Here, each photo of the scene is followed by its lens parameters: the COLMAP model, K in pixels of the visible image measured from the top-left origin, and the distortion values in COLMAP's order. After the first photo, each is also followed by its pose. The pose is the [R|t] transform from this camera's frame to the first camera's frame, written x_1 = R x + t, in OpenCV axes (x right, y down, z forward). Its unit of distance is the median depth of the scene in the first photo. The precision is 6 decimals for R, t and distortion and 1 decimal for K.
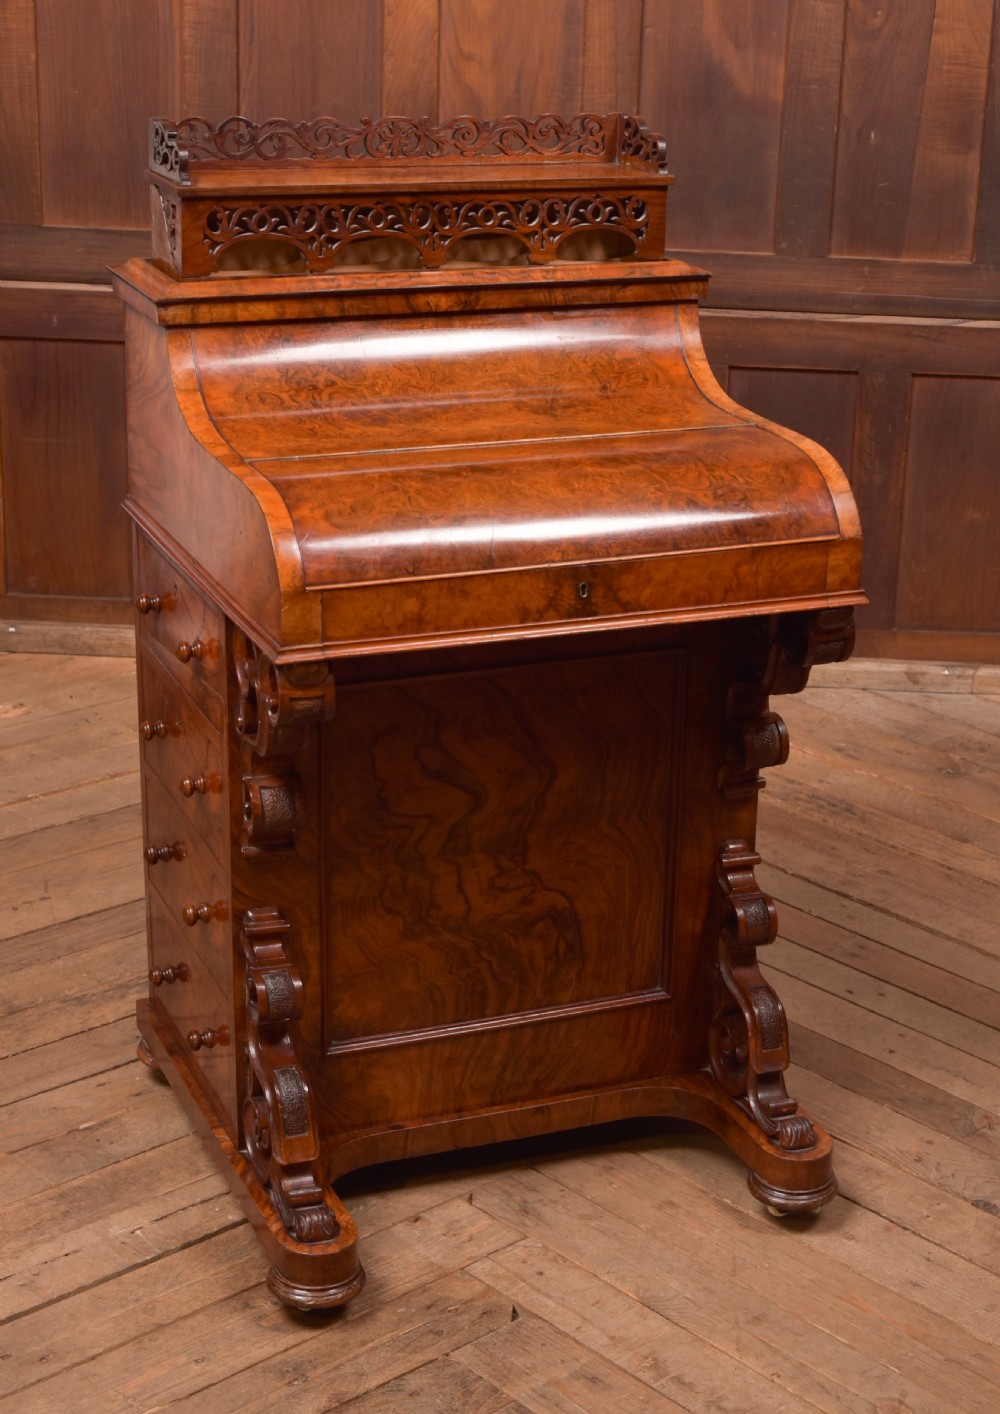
lens RADIAL K [[2538.5, 0, 563.6], [0, 2538.5, 719.9], [0, 0, 1]] dist [-0.053834, 0.227391]
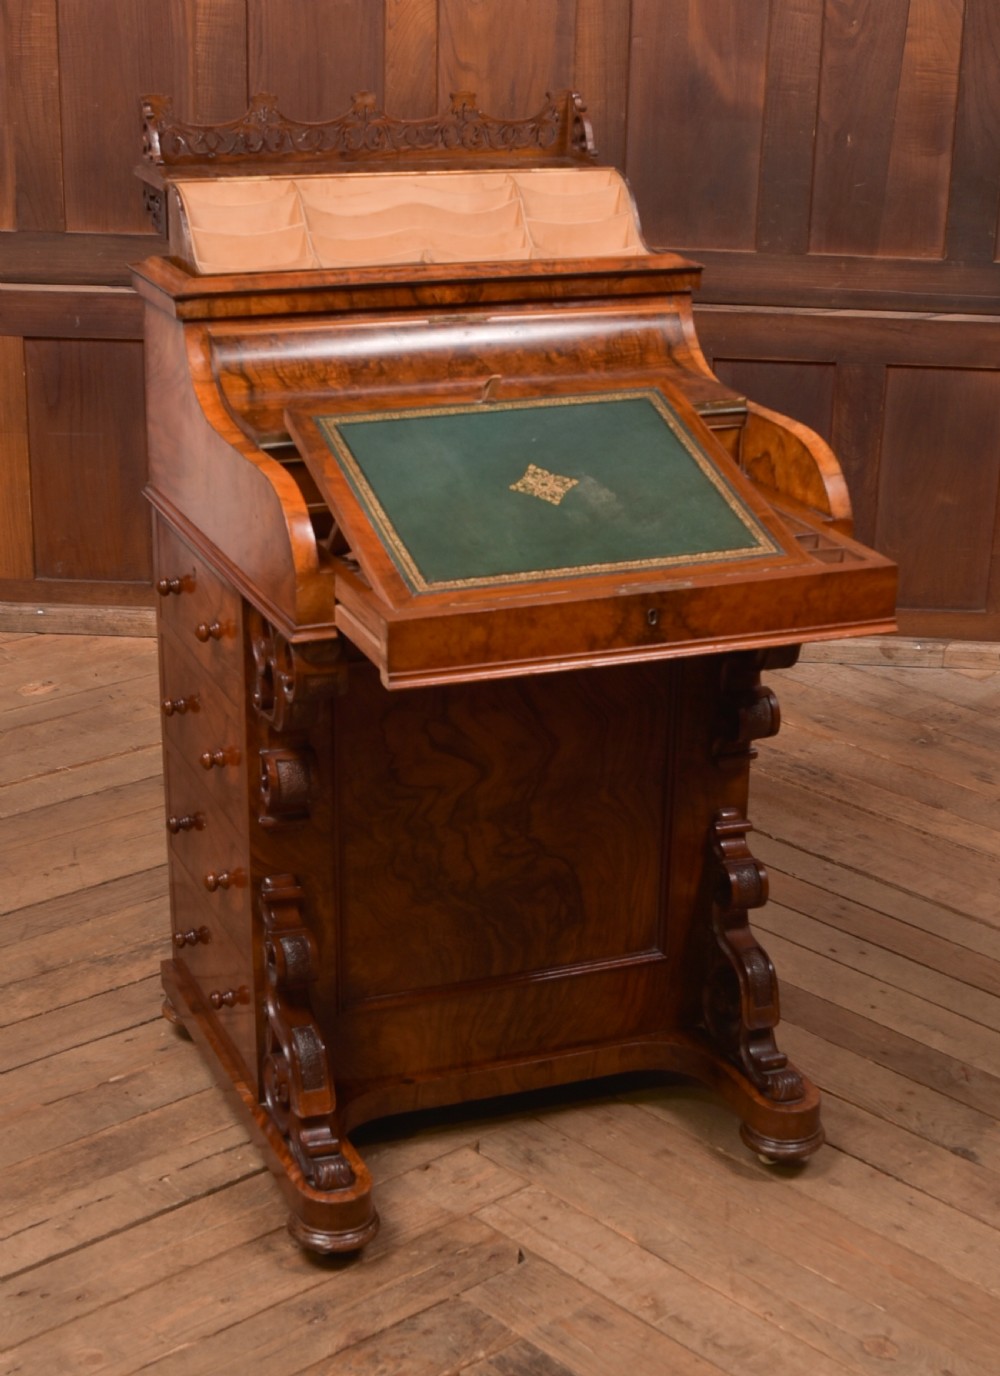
lens RADIAL K [[2340.5, 0, 495.8], [0, 2340.5, 804.0], [0, 0, 1]] dist [-0.127376, 0.152234]
pose [[0.999747, -0.003729, -0.022173, -0.007090], [0.004777, 0.998866, 0.047368, -0.000719], [0.021971, -0.047462, 0.998631, 0.033719]]
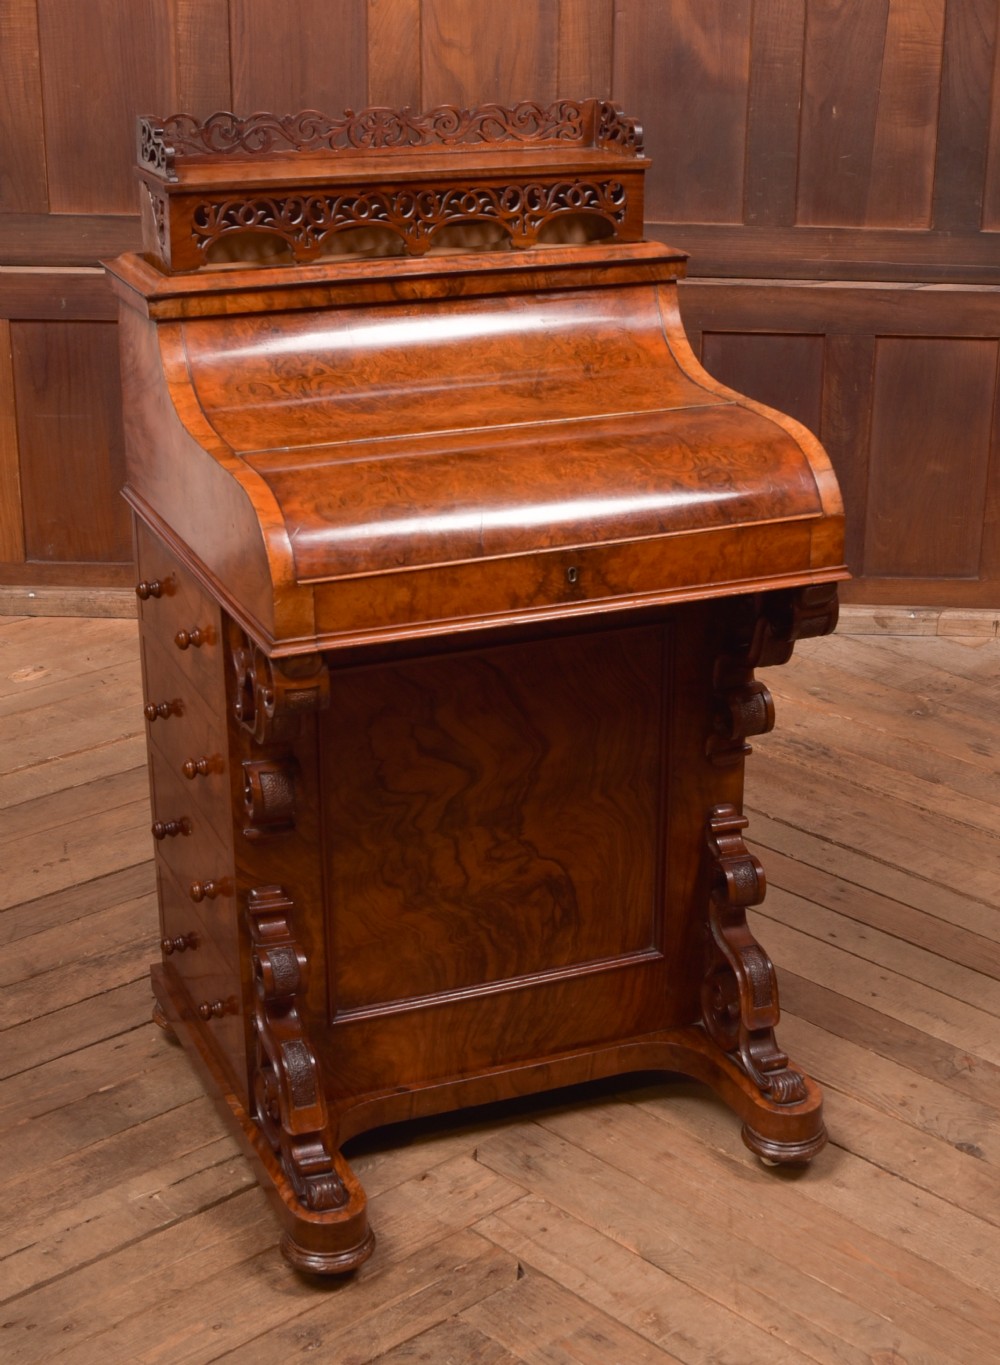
lens RADIAL K [[2281.4, 0, 563.5], [0, 2281.4, 719.4], [0, 0, 1]] dist [-0.115000, 0.157091]
pose [[0.999751, -0.021793, 0.004889, -0.001212], [0.021589, 0.999023, 0.038555, -0.025094], [-0.005724, -0.038440, 0.999245, 0.076918]]
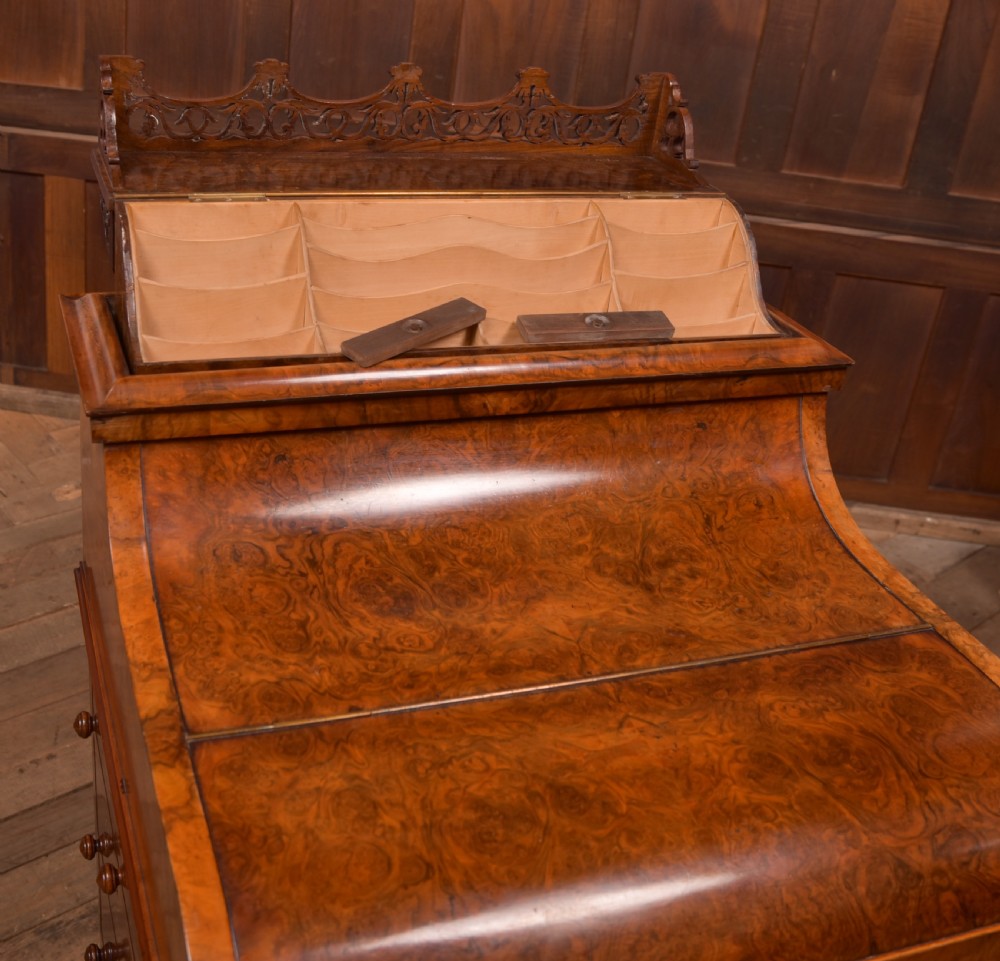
lens RADIAL K [[1253.1, 0, 355.1], [0, 1253.1, 372.9], [0, 0, 1]] dist [-0.121885, 0.093212]
pose [[0.993224, 0.088729, -0.075056, -0.062323], [-0.081571, 0.992263, 0.093596, -0.198191], [0.082780, -0.086840, 0.992777, 0.633599]]
